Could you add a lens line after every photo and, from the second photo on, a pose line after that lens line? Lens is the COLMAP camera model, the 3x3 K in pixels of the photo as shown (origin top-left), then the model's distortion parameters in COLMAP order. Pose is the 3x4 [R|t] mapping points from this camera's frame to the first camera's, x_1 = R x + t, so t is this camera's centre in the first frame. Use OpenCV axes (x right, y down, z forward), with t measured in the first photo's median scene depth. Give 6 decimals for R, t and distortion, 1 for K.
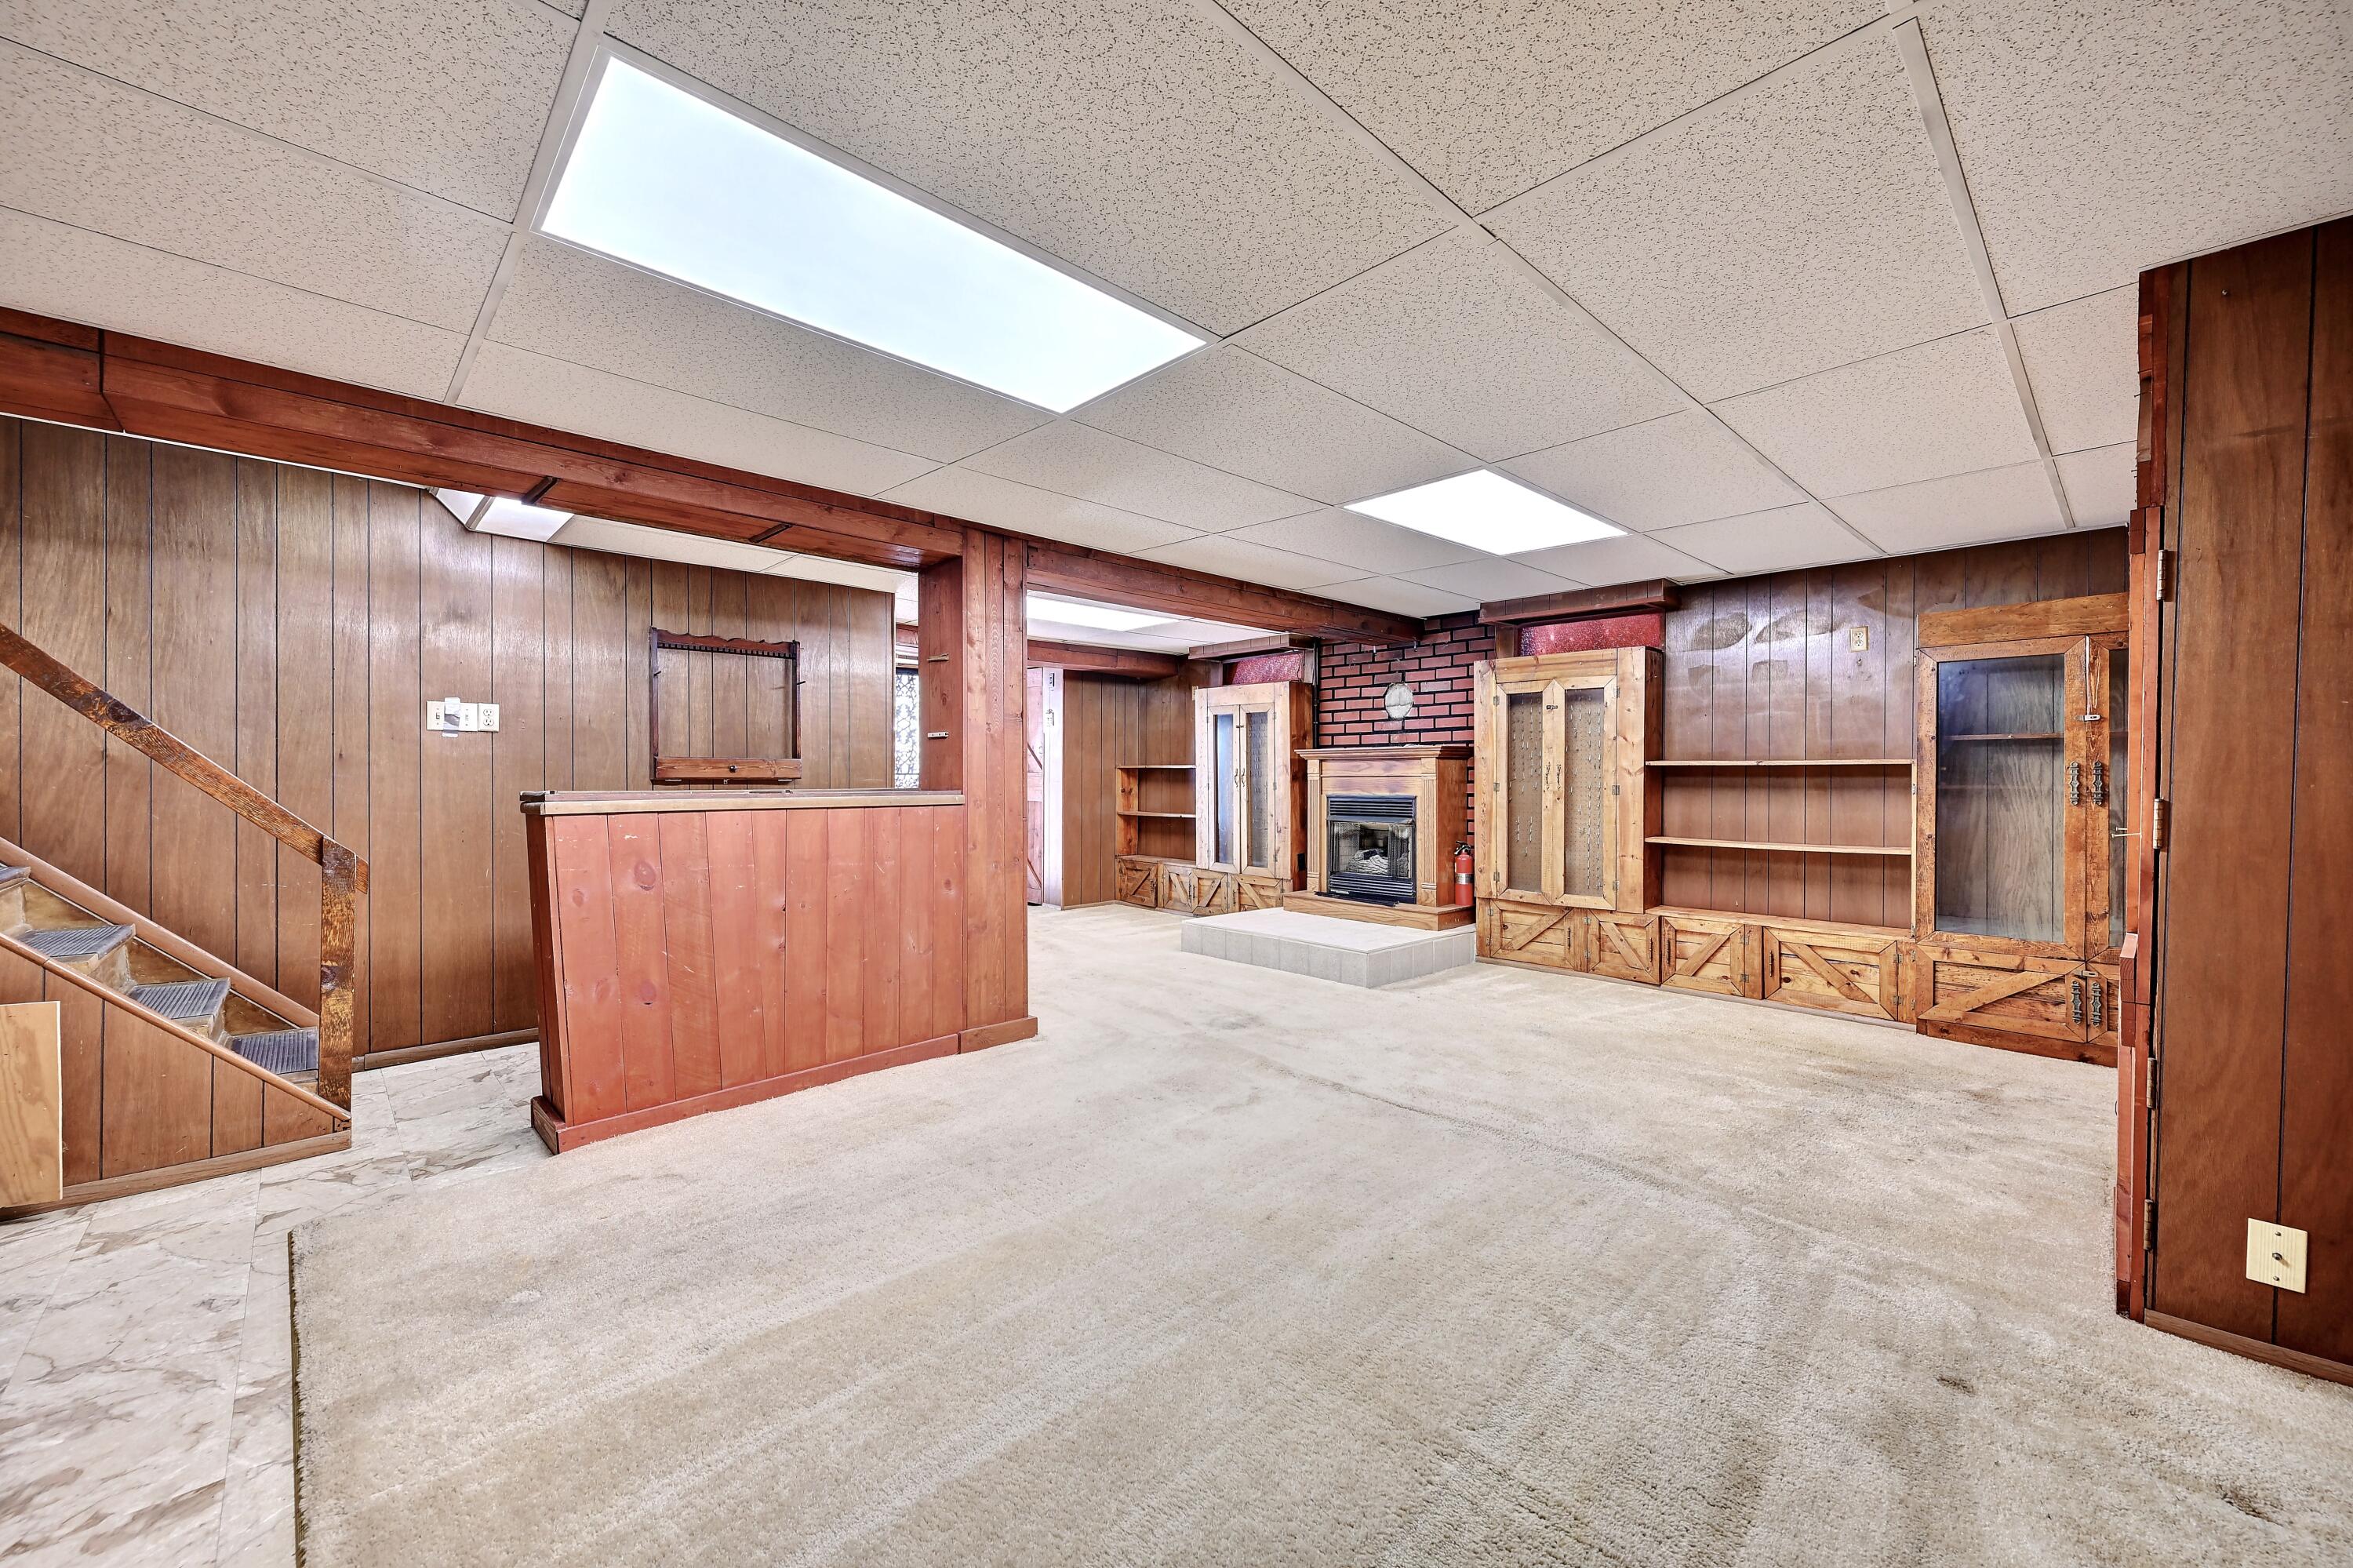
lens RADIAL K [[915.3, 0, 1180.3], [0, 915.3, 783.7], [0, 0, 1]] dist [0.003714, 0.000319]
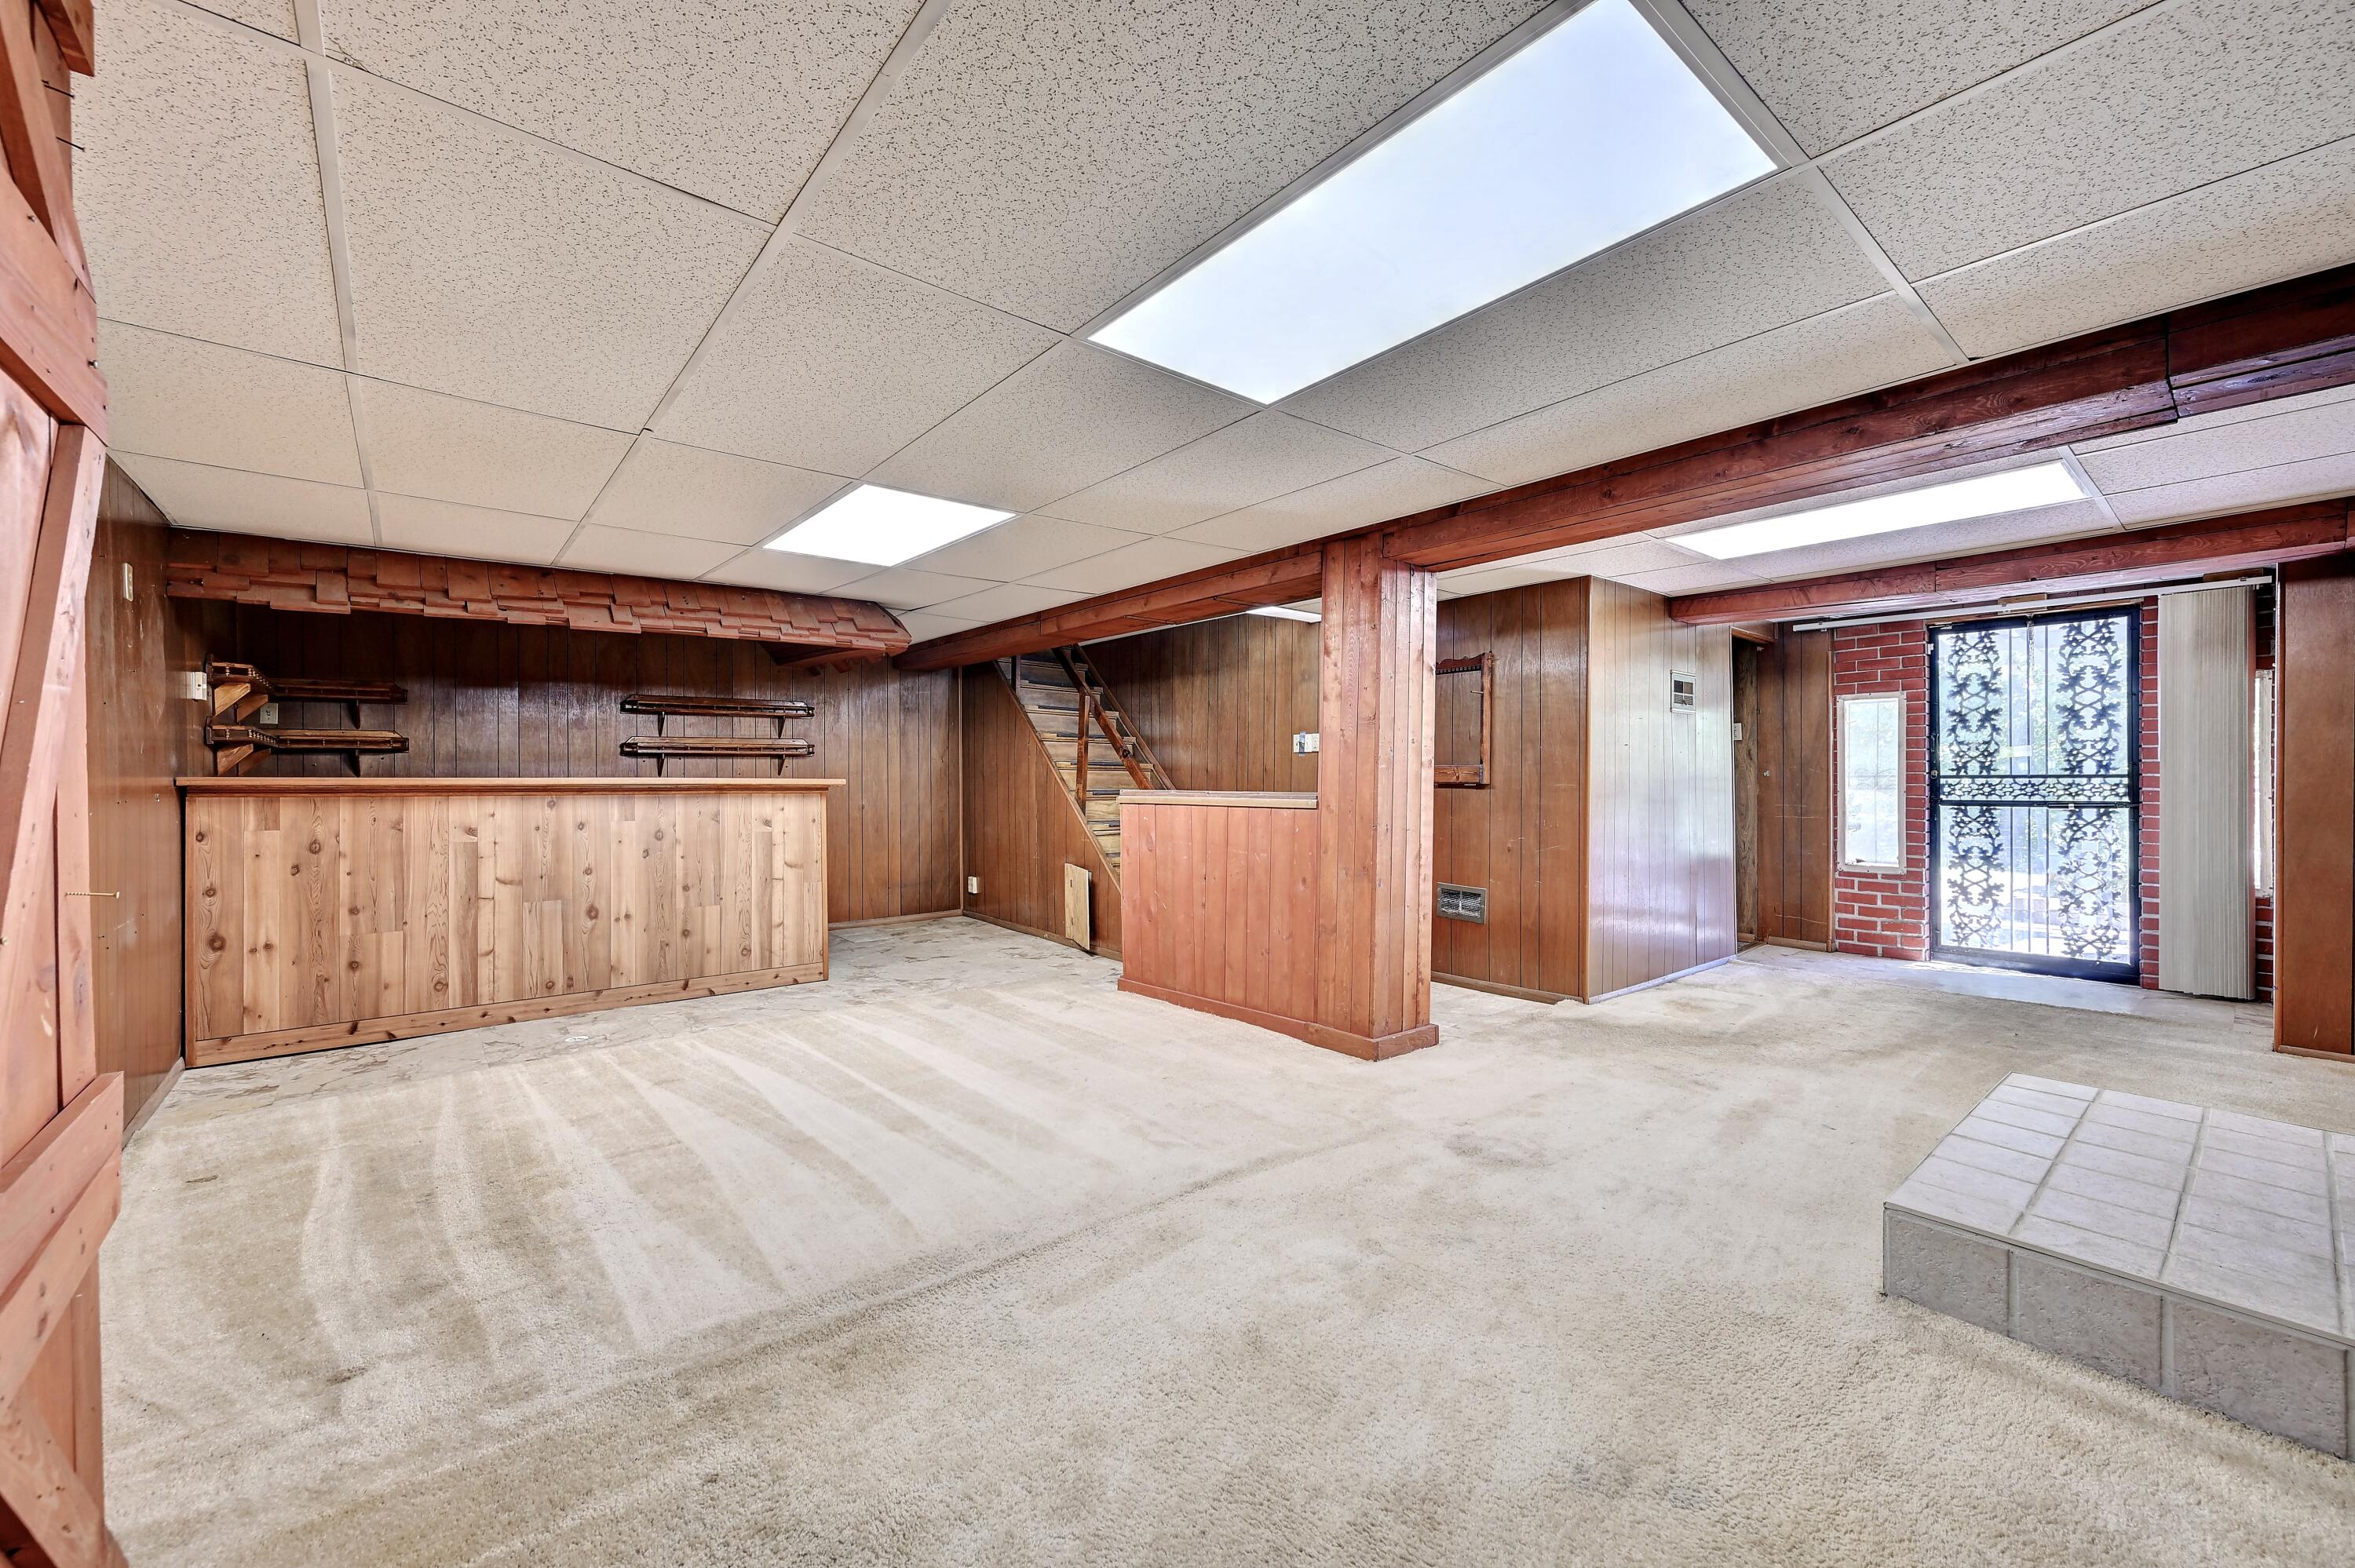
lens RADIAL K [[915.9, 0, 1178.9], [0, 915.9, 781.4], [0, 0, 1]] dist [0.003714, 0.000319]
pose [[-0.061709, 0.002597, -0.998091, 0.821331], [-0.005354, 0.999981, 0.002933, -0.011475], [0.998080, 0.005525, -0.061694, 0.901549]]
